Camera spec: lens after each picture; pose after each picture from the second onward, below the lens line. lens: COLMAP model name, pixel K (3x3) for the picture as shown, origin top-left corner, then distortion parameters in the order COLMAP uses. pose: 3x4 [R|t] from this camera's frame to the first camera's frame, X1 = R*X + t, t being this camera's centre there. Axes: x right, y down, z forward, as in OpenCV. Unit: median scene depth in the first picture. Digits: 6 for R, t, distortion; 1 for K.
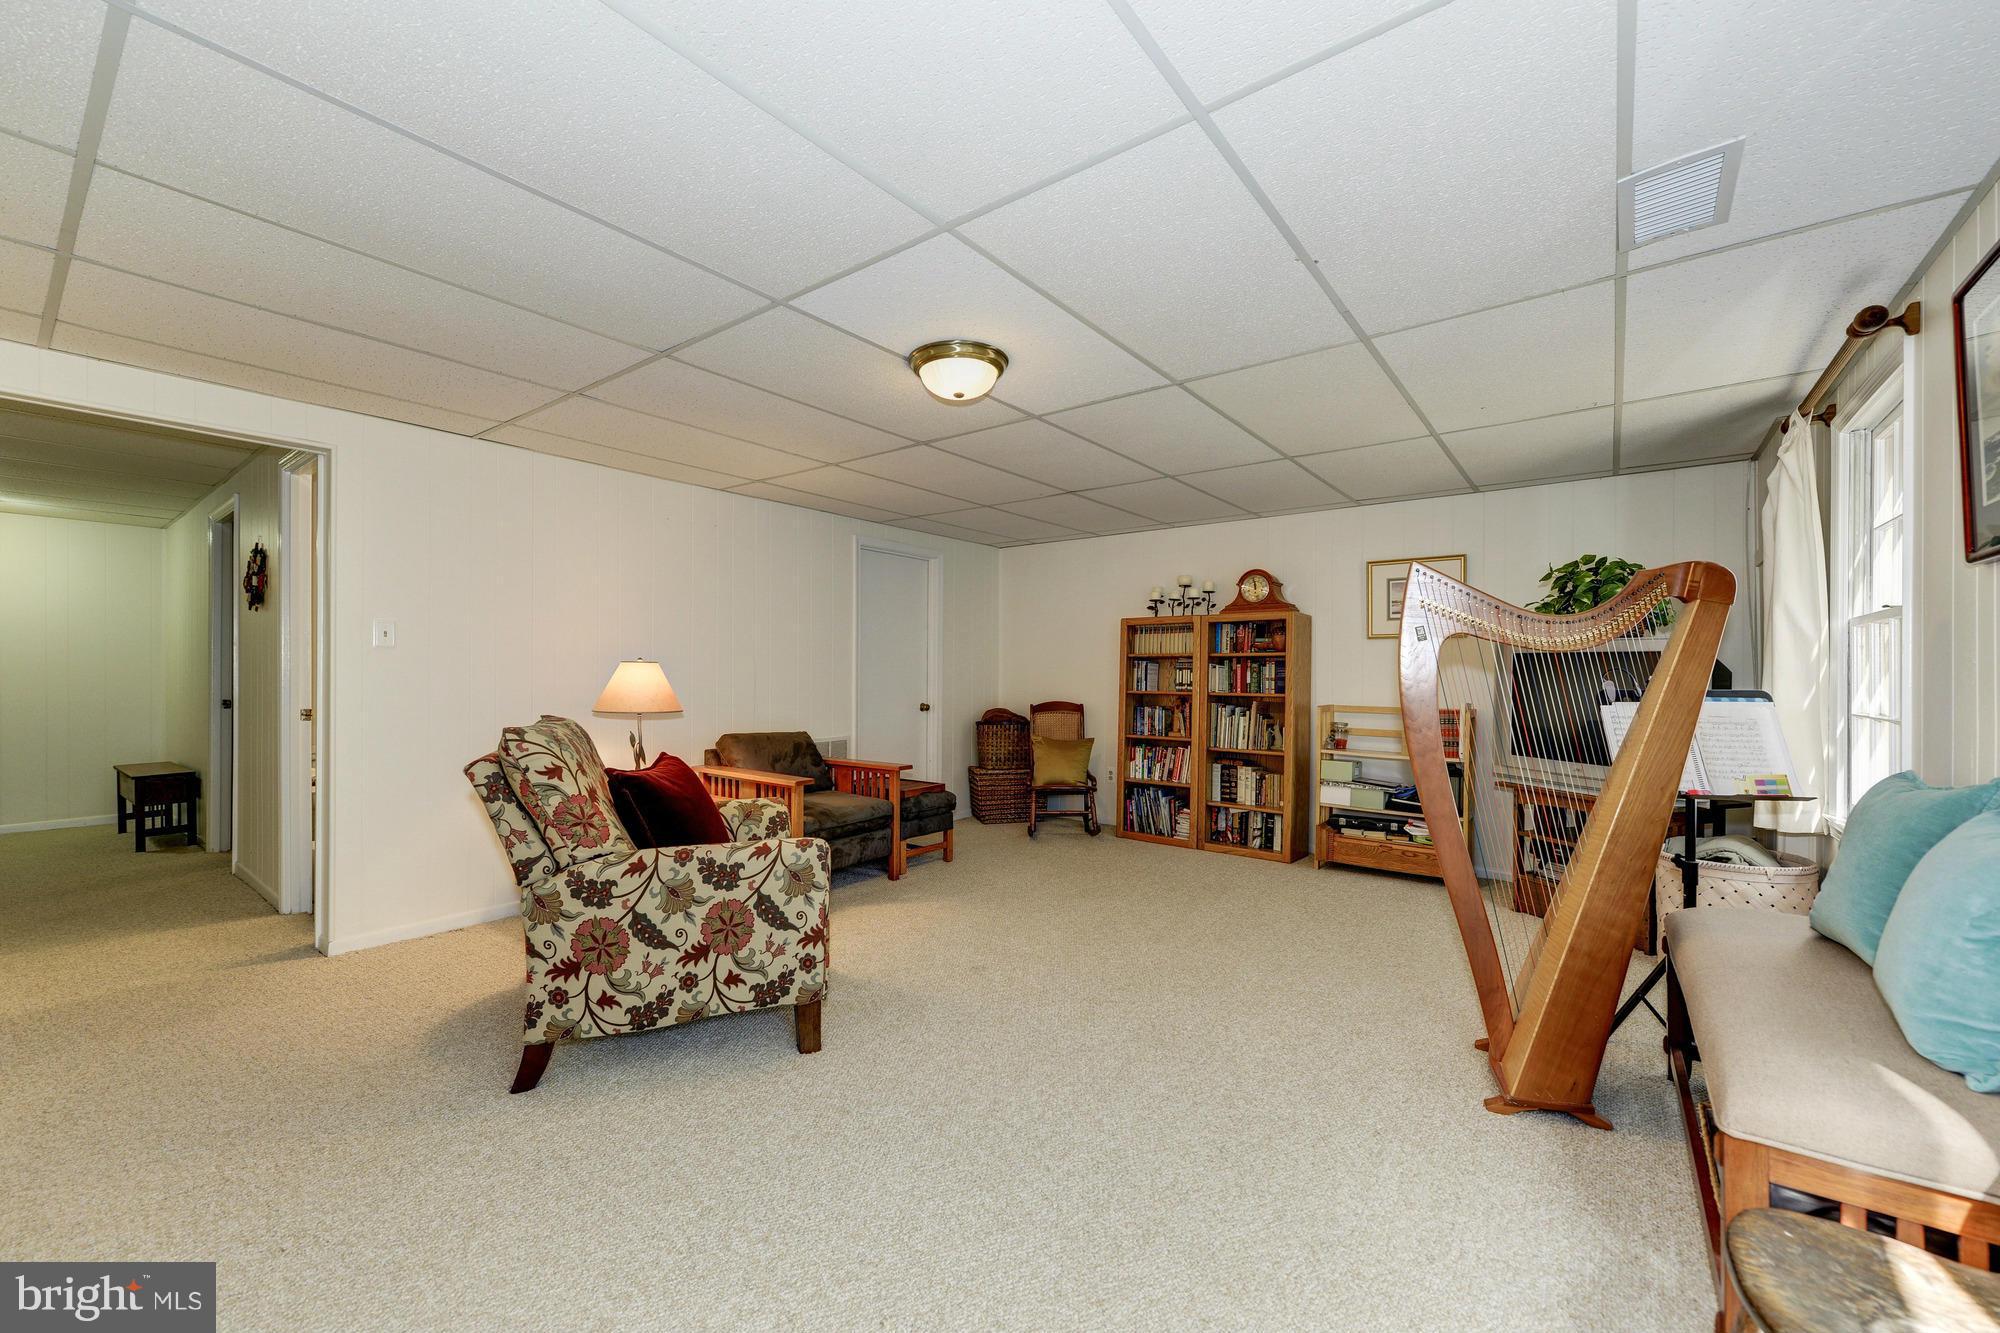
lens RADIAL K [[806.2, 0, 1005.4], [0, 806.2, 673.3], [0, 0, 1]] dist [0.006126, -0.000381]
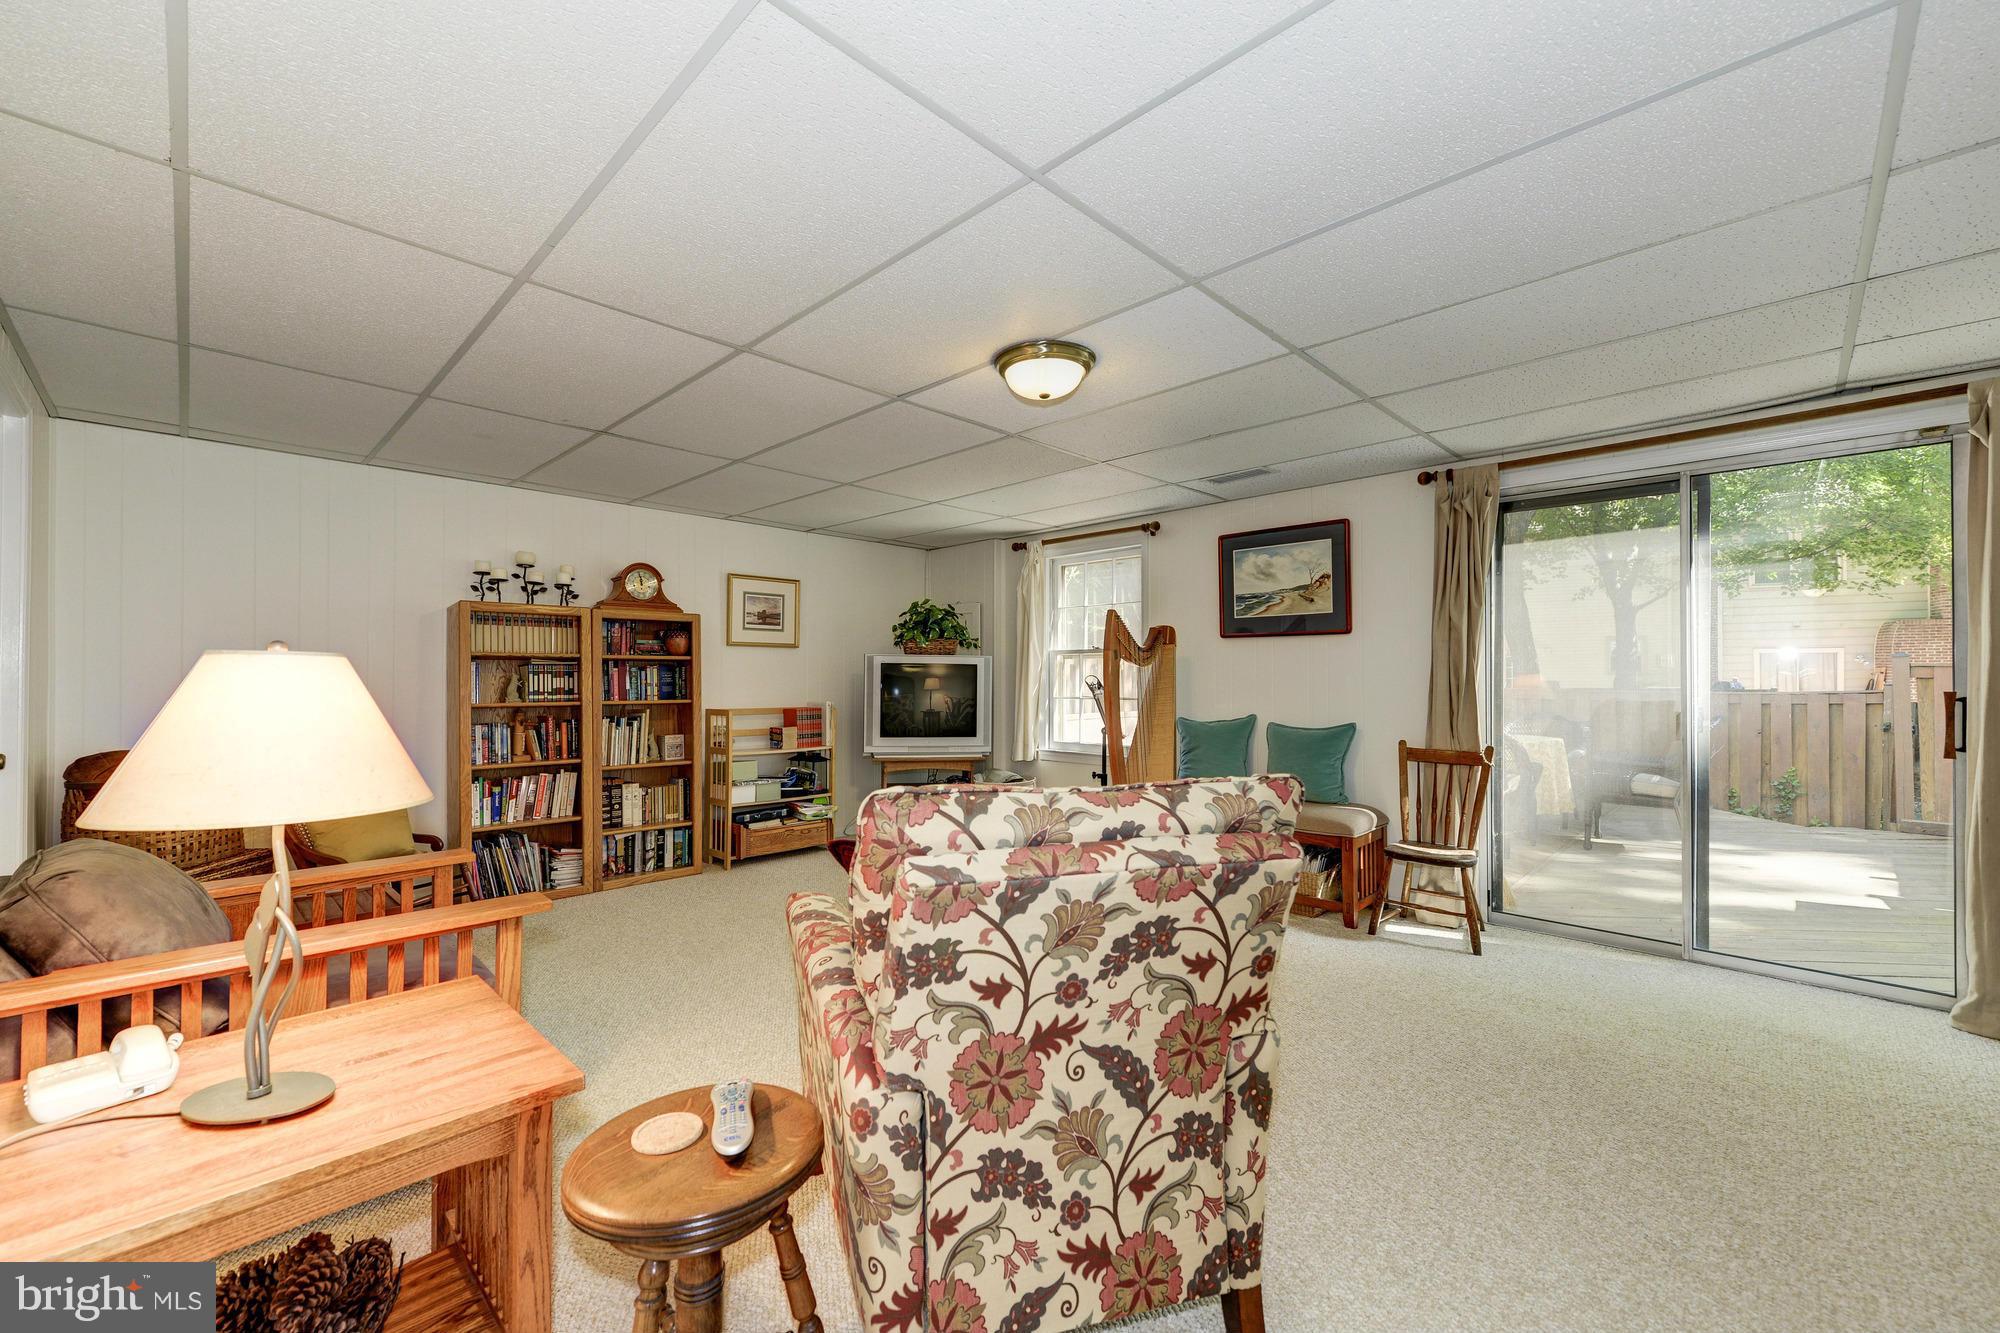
lens RADIAL K [[806.2, 0, 1005.4], [0, 806.2, 673.3], [0, 0, 1]] dist [0.006126, -0.000381]
pose [[0.097083, 0.001972, 0.995274, -0.558579], [-0.000660, 0.999998, -0.001917, -0.004214], [-0.995276, -0.000471, 0.097084, 0.516171]]
